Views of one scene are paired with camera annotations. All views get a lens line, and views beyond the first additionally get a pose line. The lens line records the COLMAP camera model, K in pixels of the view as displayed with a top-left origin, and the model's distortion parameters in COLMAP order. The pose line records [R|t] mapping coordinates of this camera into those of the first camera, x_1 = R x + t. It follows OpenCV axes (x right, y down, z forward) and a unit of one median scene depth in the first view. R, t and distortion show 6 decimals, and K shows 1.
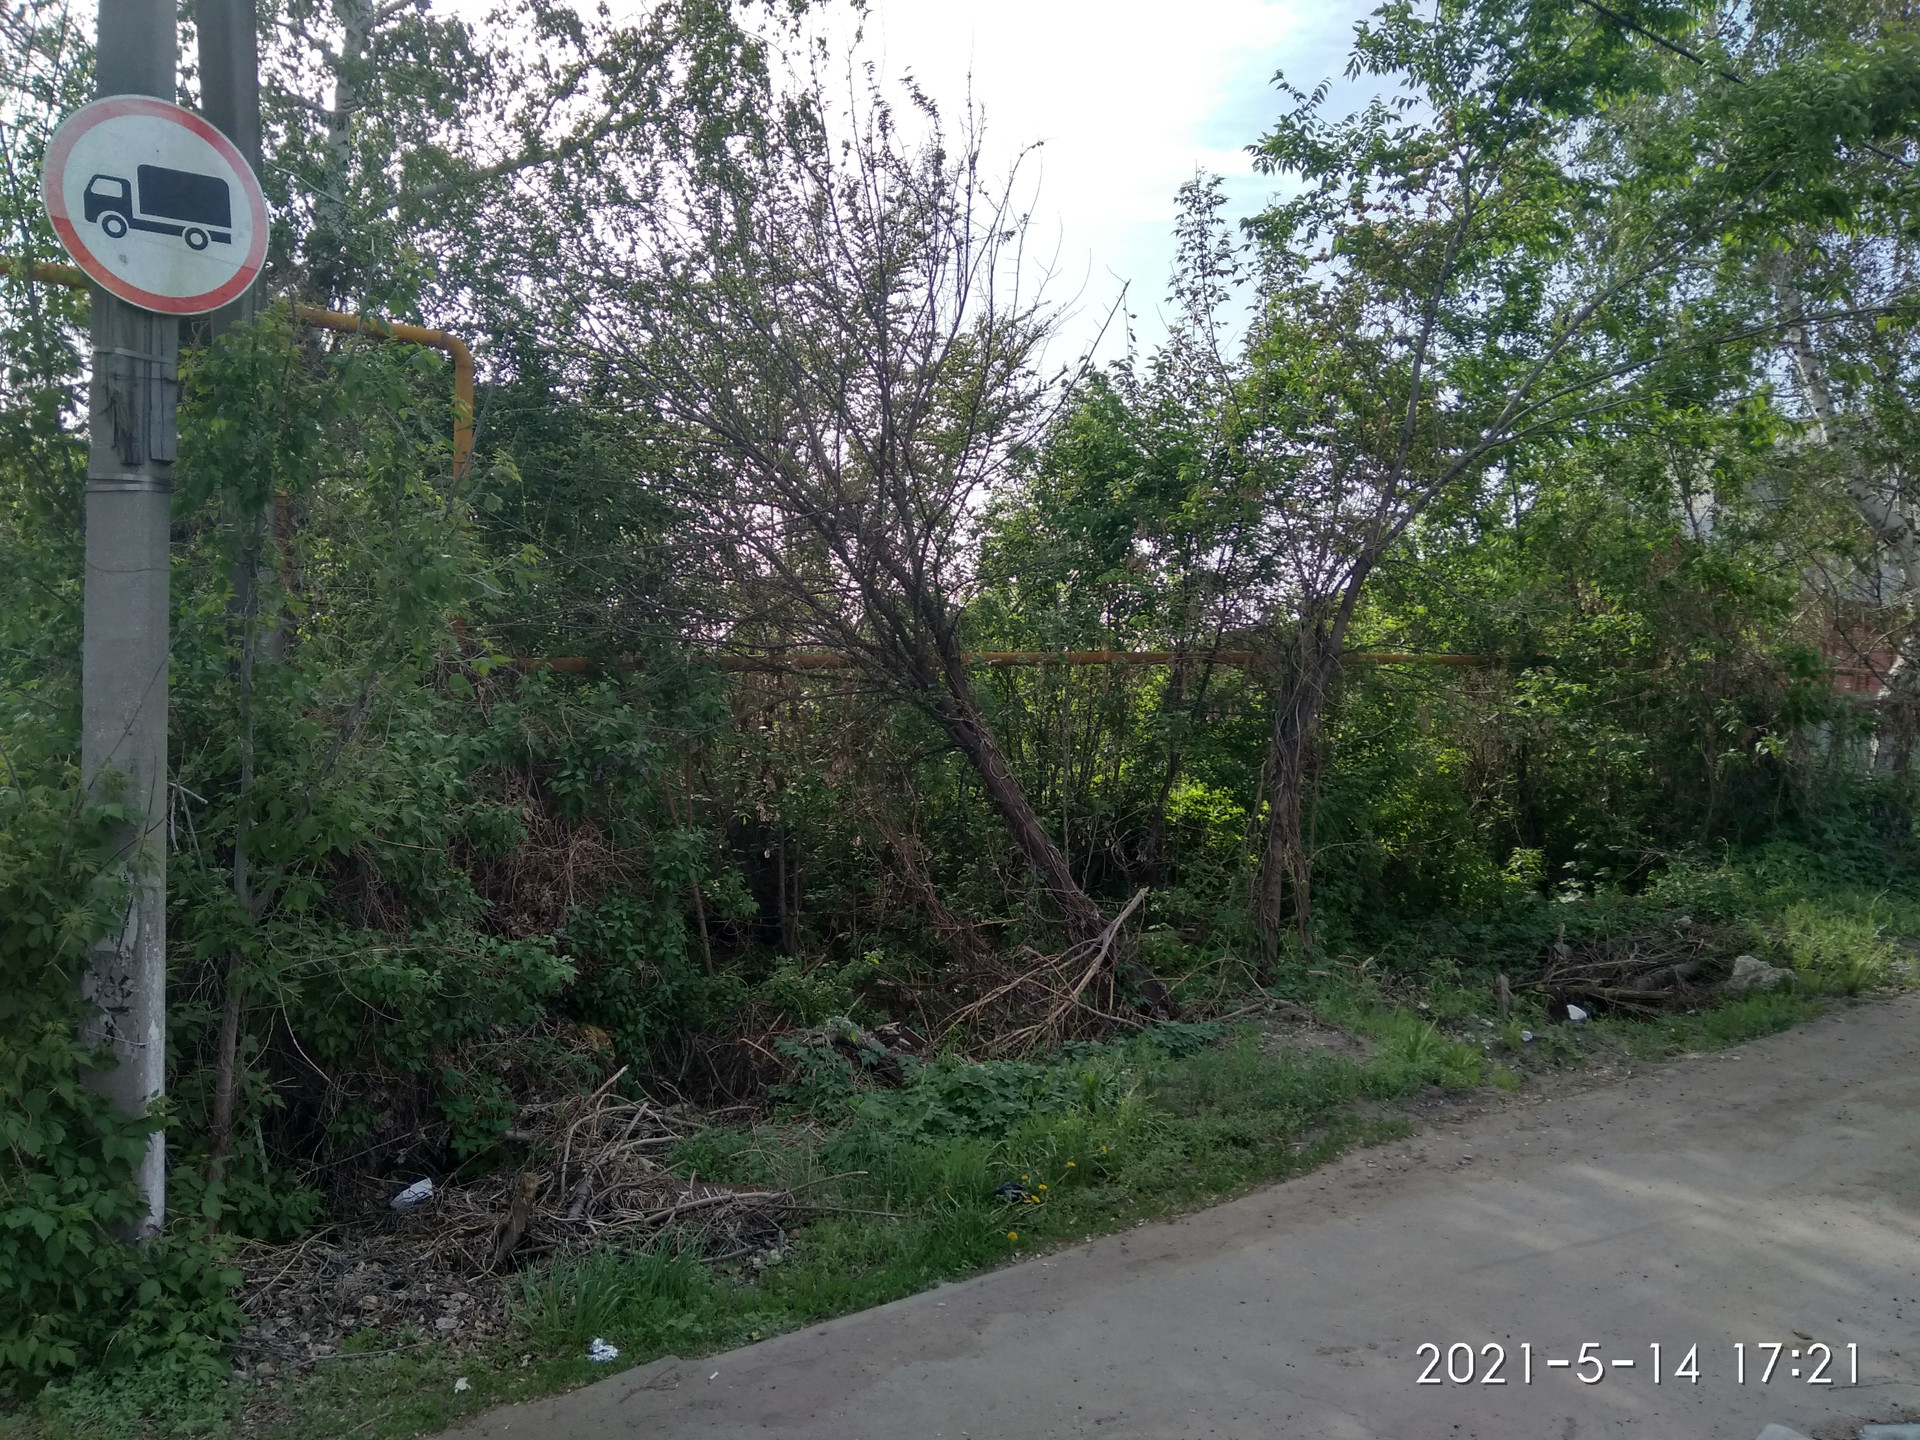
lens RADIAL K [[1490.4, 0, 978.9], [0, 1490.4, 713.1], [0, 0, 1]] dist [0.041547, -0.052507]
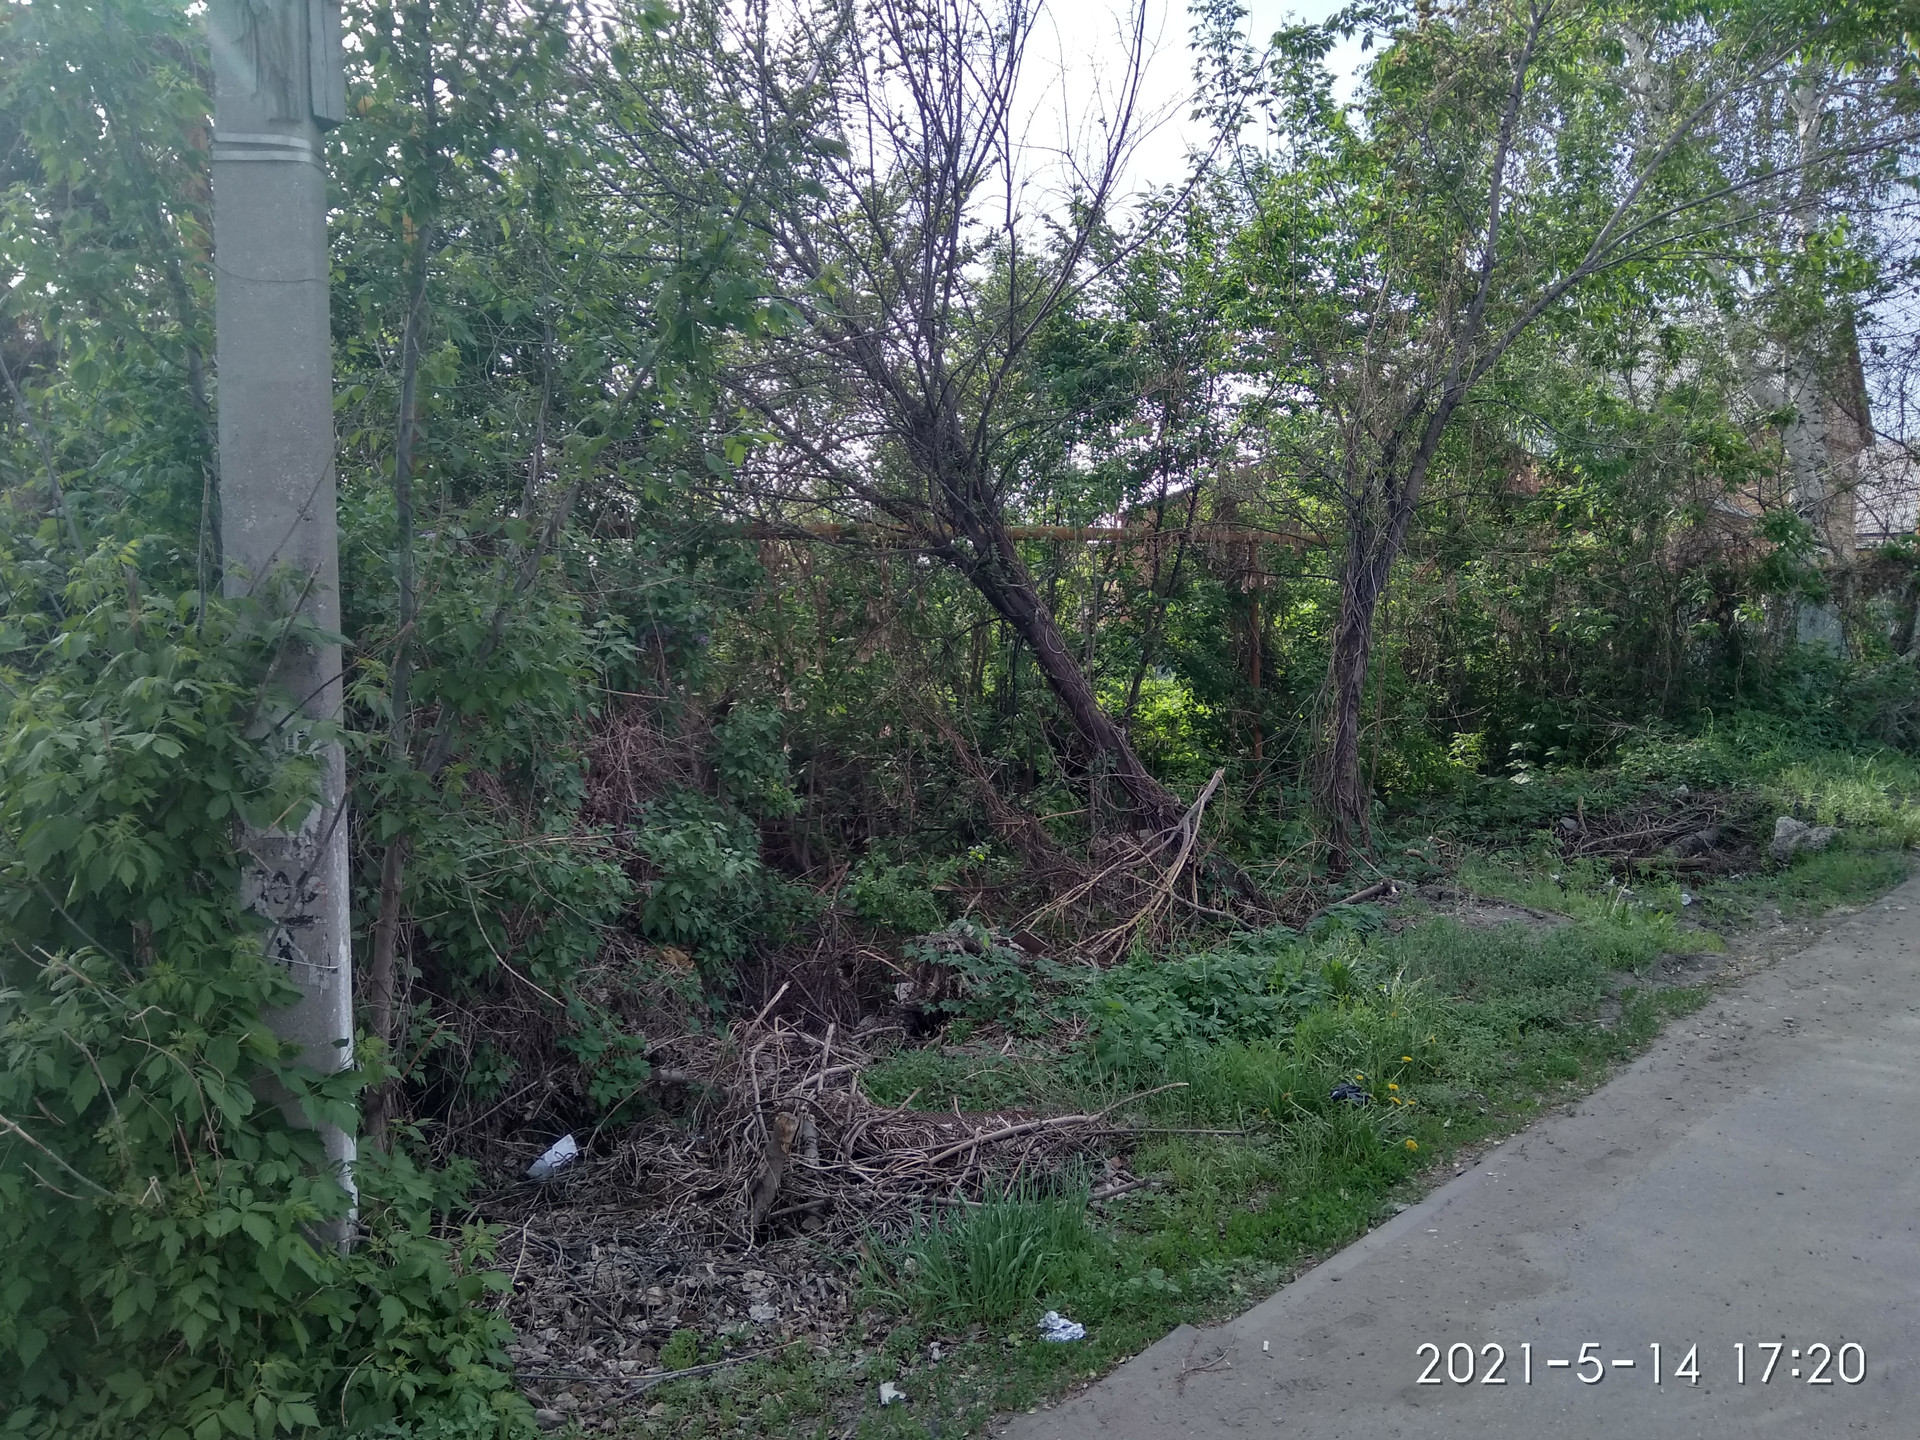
lens RADIAL K [[1490.4, 0, 948.6], [0, 1490.4, 728.9], [0, 0, 1]] dist [0.041547, -0.052507]
pose [[0.984232, -0.032031, 0.173959, -0.188129], [0.023075, 0.998314, 0.053265, 0.037549], [-0.175372, -0.048411, 0.983311, 0.128051]]
